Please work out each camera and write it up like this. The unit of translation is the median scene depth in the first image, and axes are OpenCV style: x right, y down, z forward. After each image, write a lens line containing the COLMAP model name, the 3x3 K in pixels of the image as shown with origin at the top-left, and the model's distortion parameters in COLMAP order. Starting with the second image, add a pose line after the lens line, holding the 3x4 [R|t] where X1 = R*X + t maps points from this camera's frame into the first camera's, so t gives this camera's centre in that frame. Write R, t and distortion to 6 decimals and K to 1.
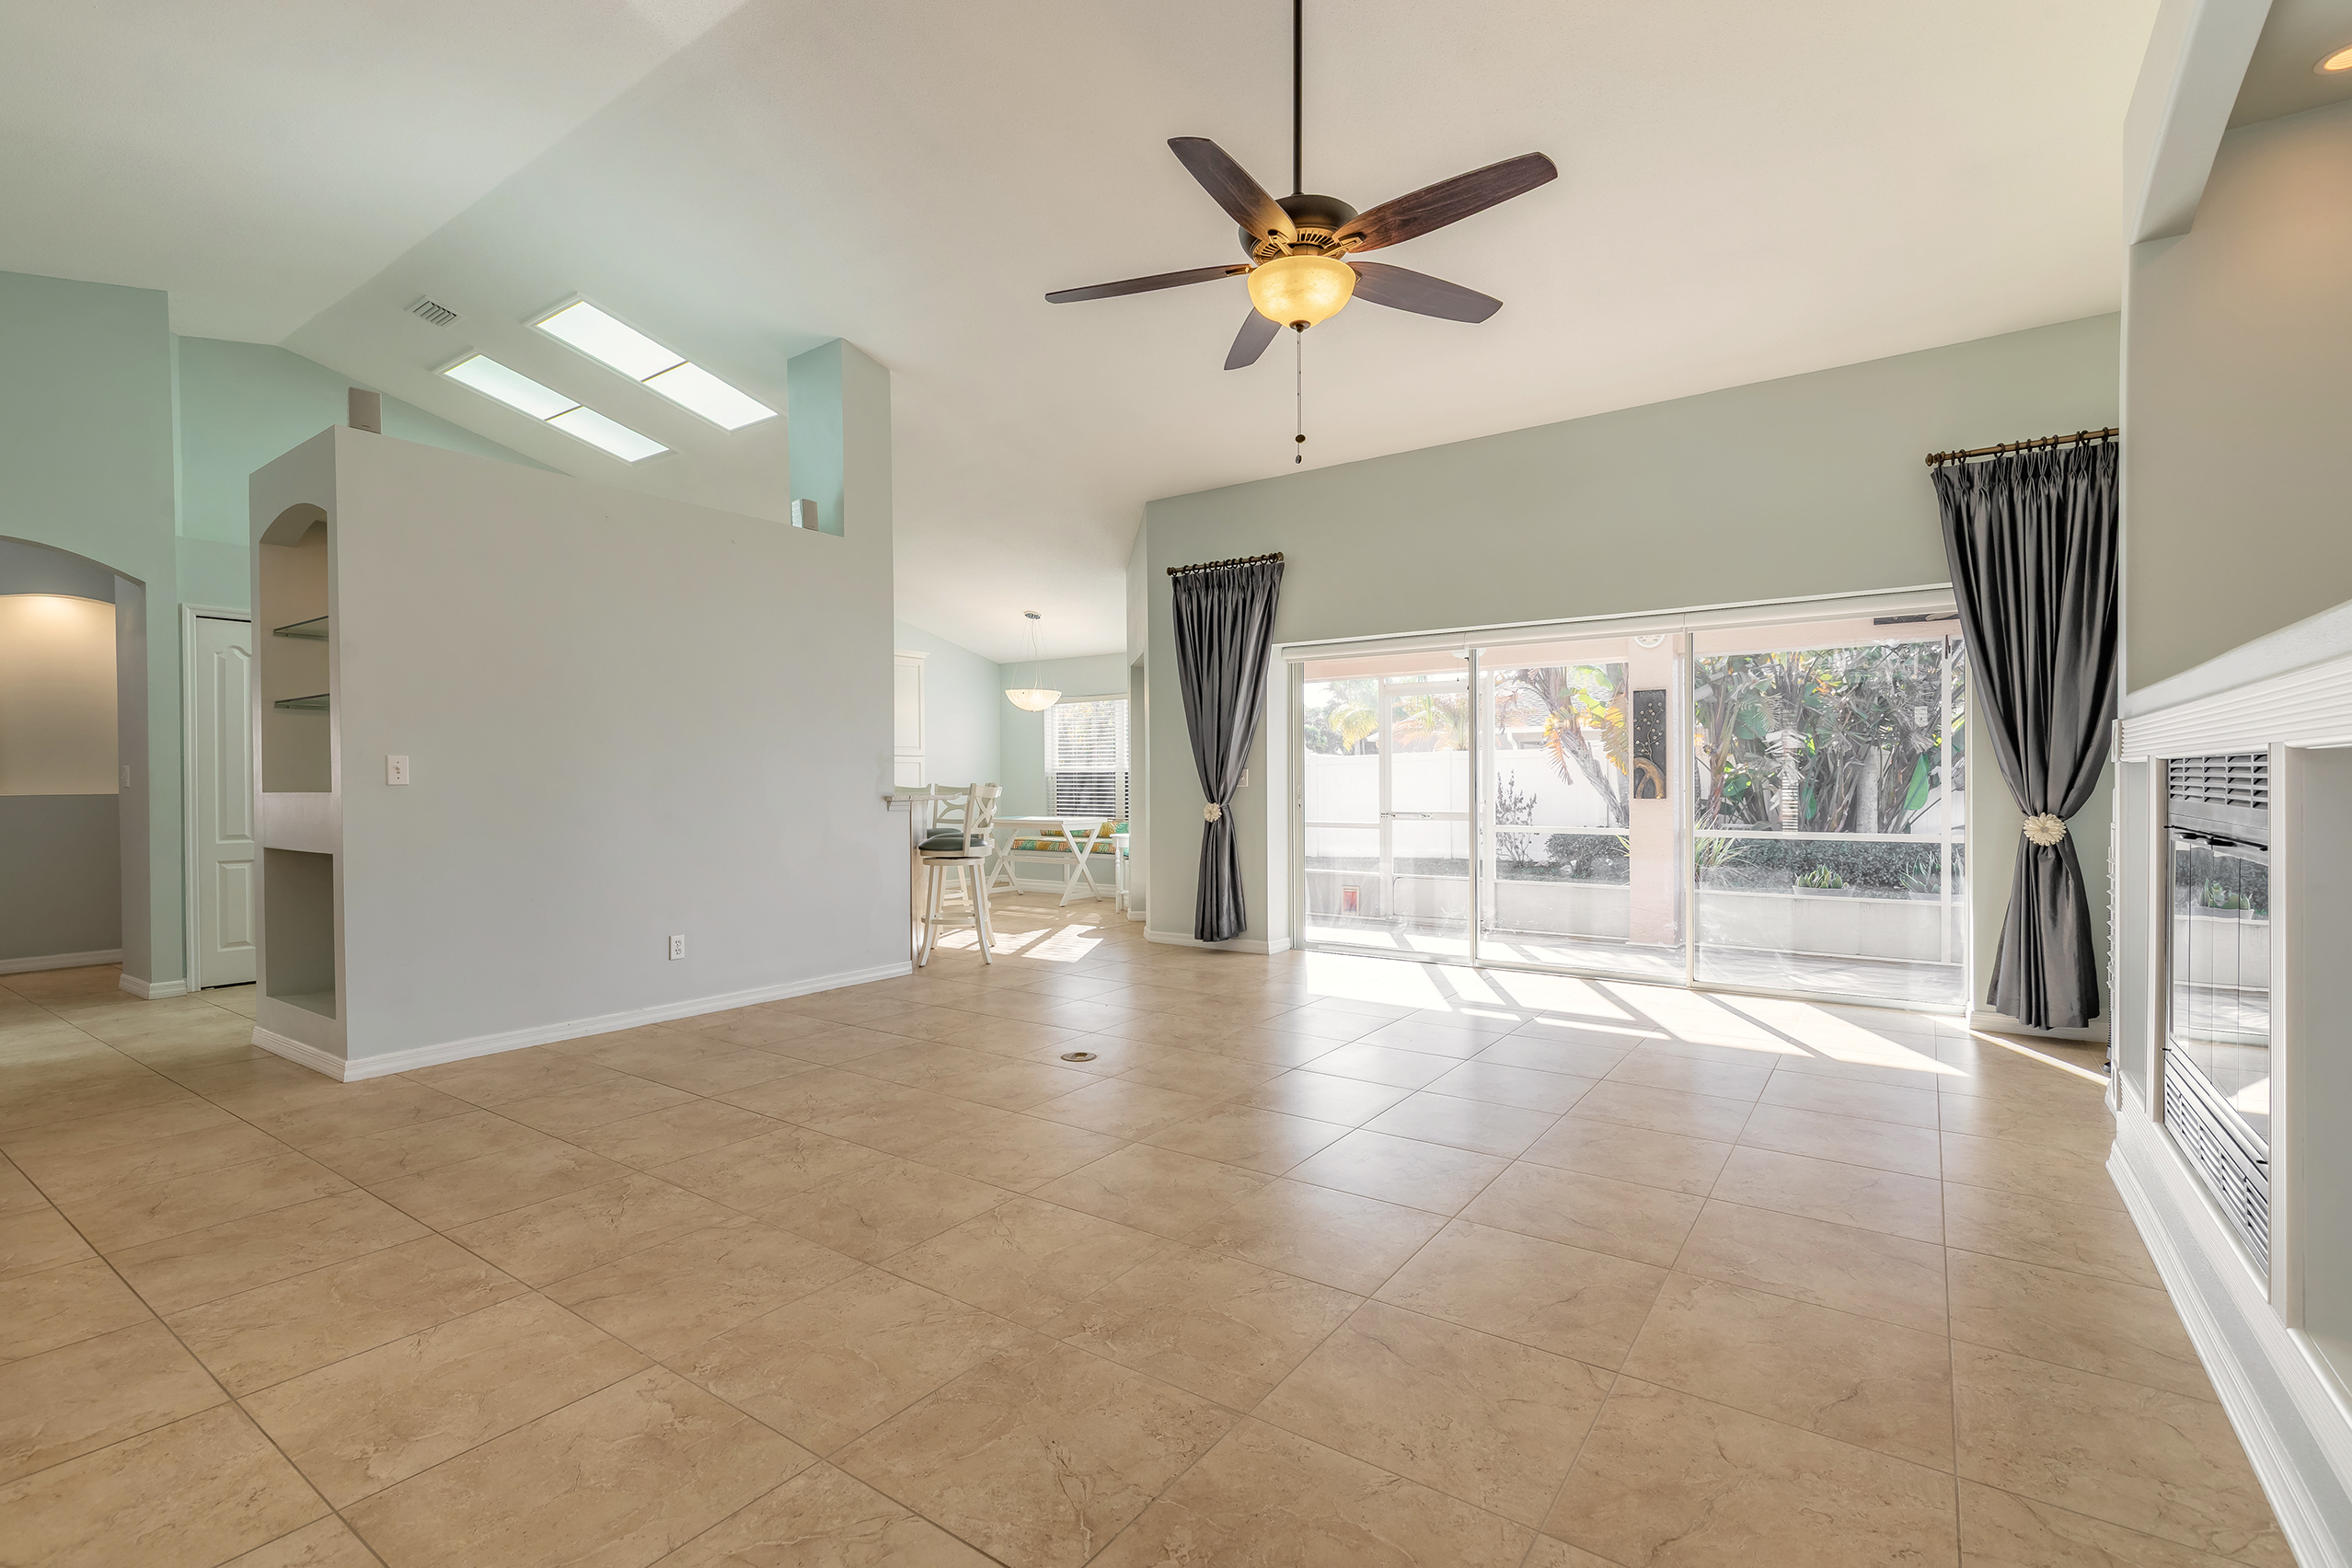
lens RADIAL K [[1057.7, 0, 1197.6], [0, 1057.7, 784.6], [0, 0, 1]] dist [0.008144, -0.002352]
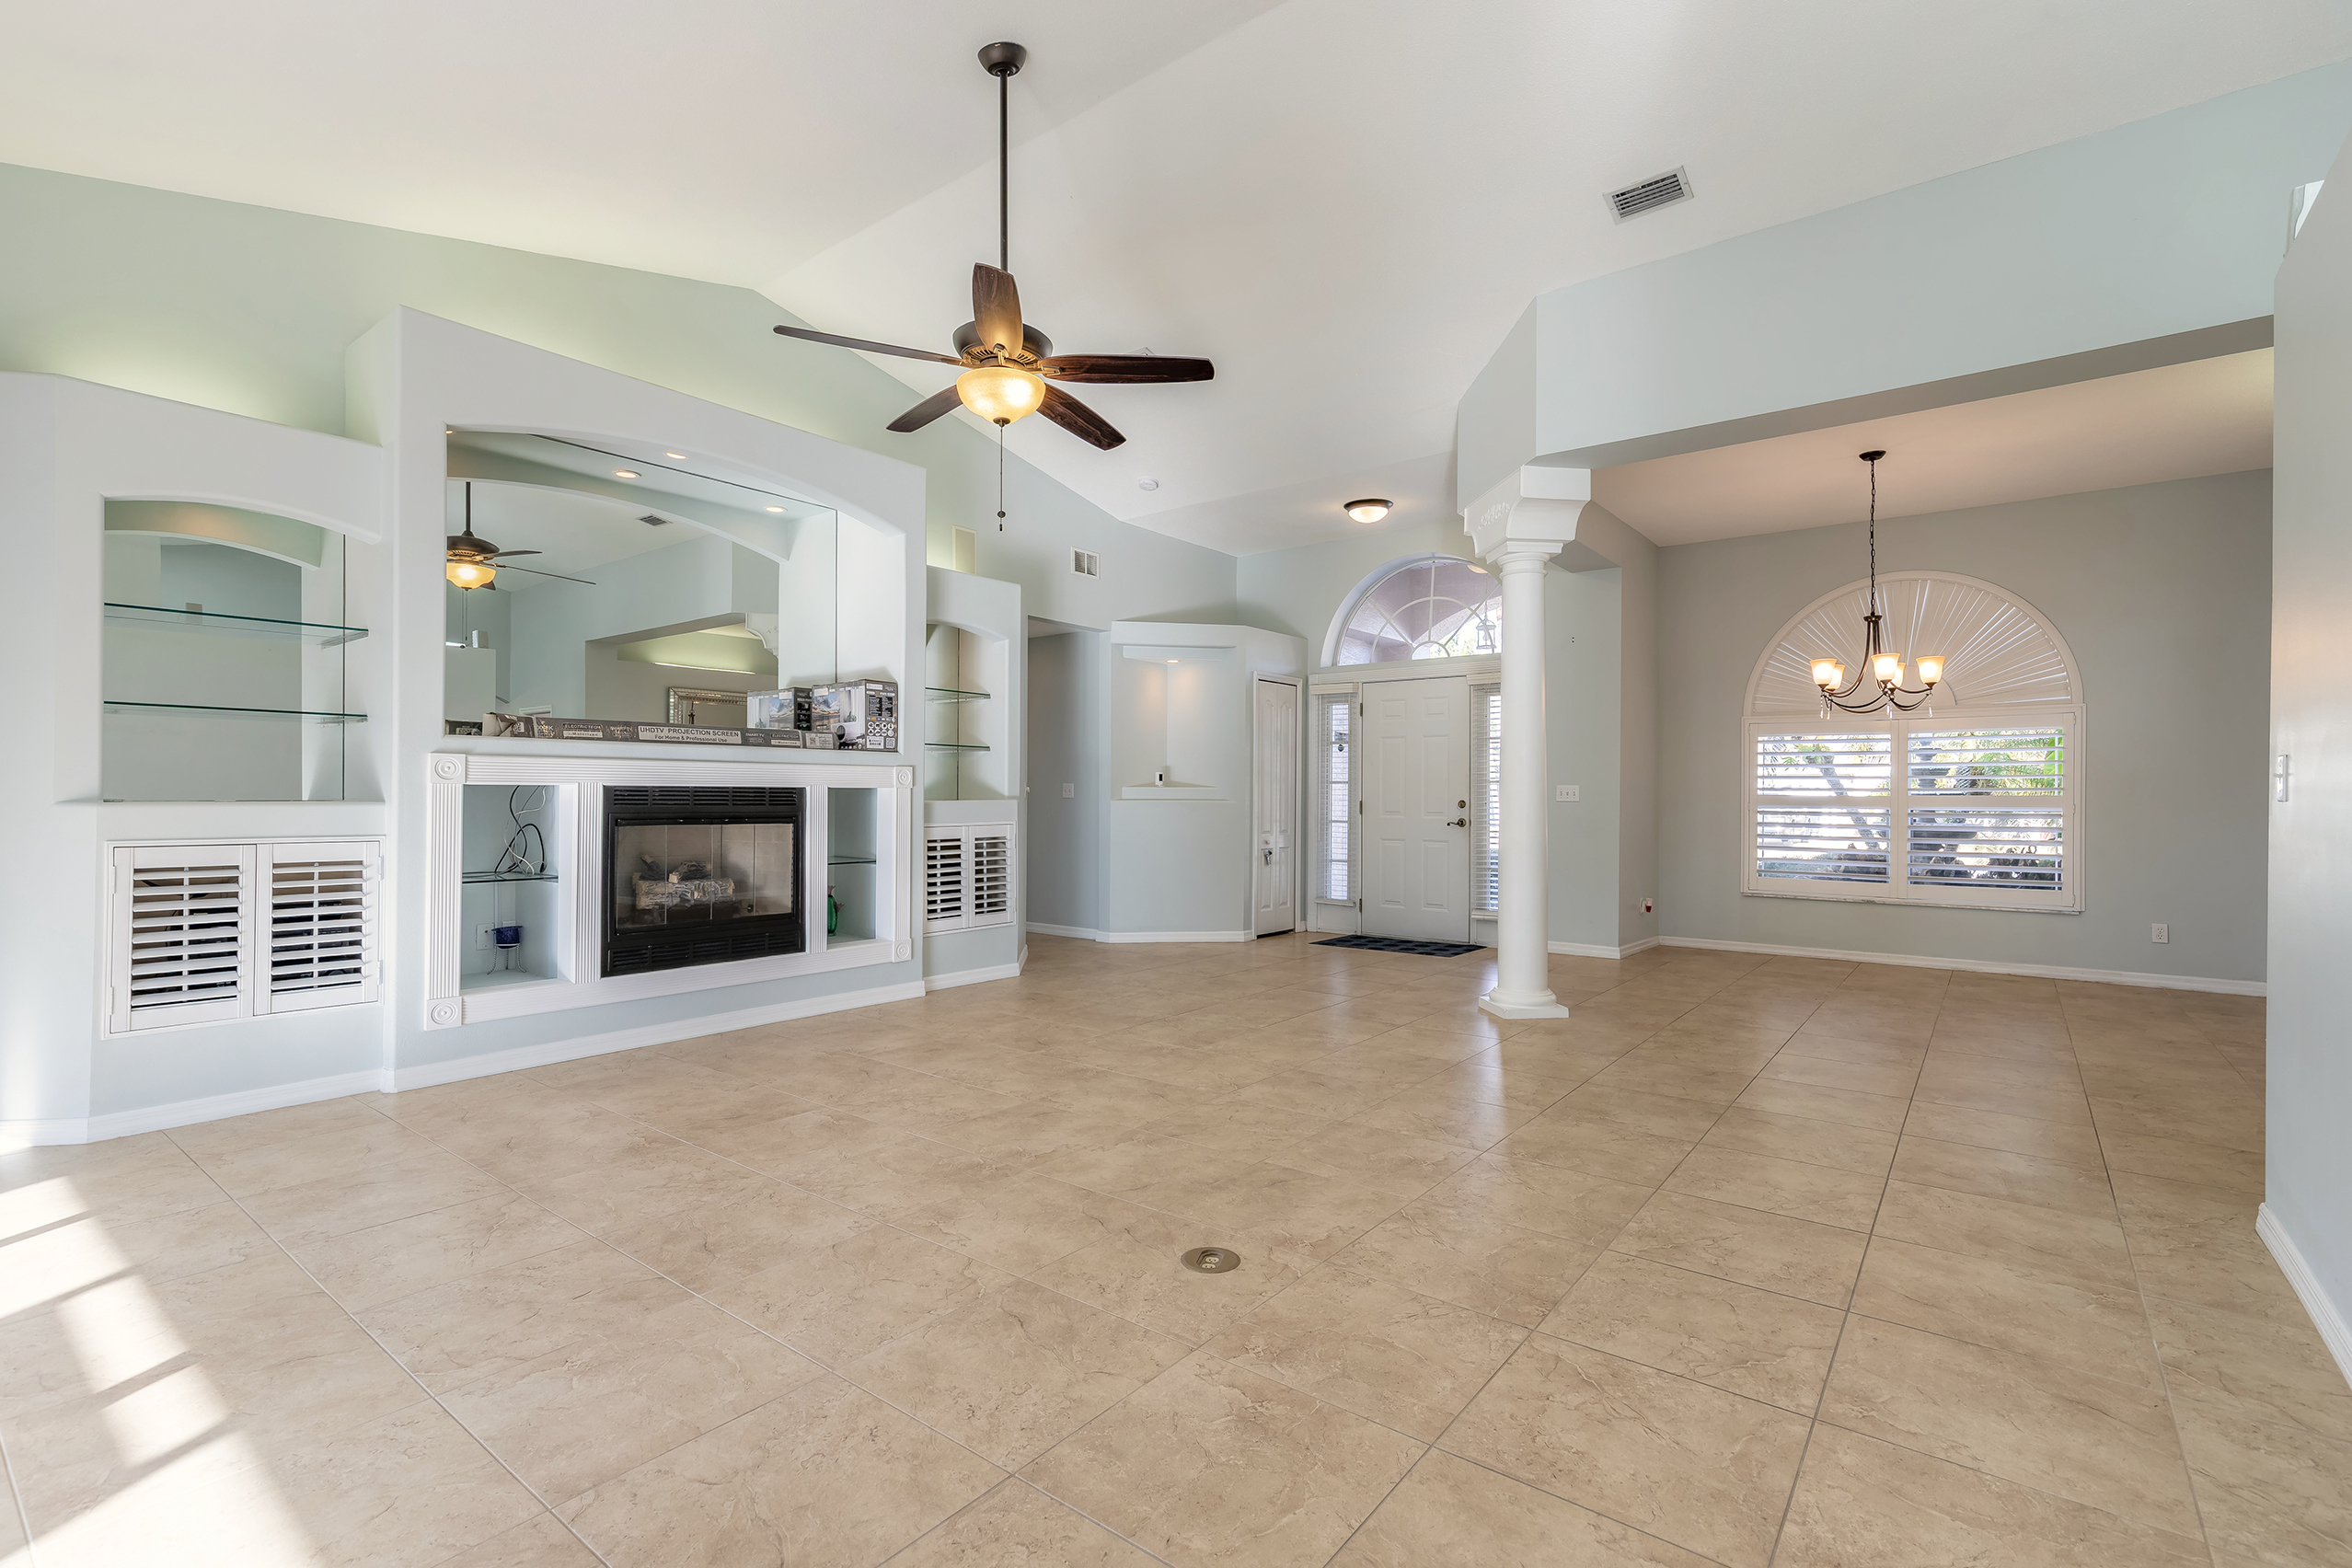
lens RADIAL K [[1057.7, 0, 1184.4], [0, 1057.7, 791.6], [0, 0, 1]] dist [0.008144, -0.002352]
pose [[-0.998254, 0.000756, 0.059058, -0.172368], [0.000833, 0.999999, 0.001273, -0.009863], [-0.059056, 0.001320, -0.998254, 2.082781]]
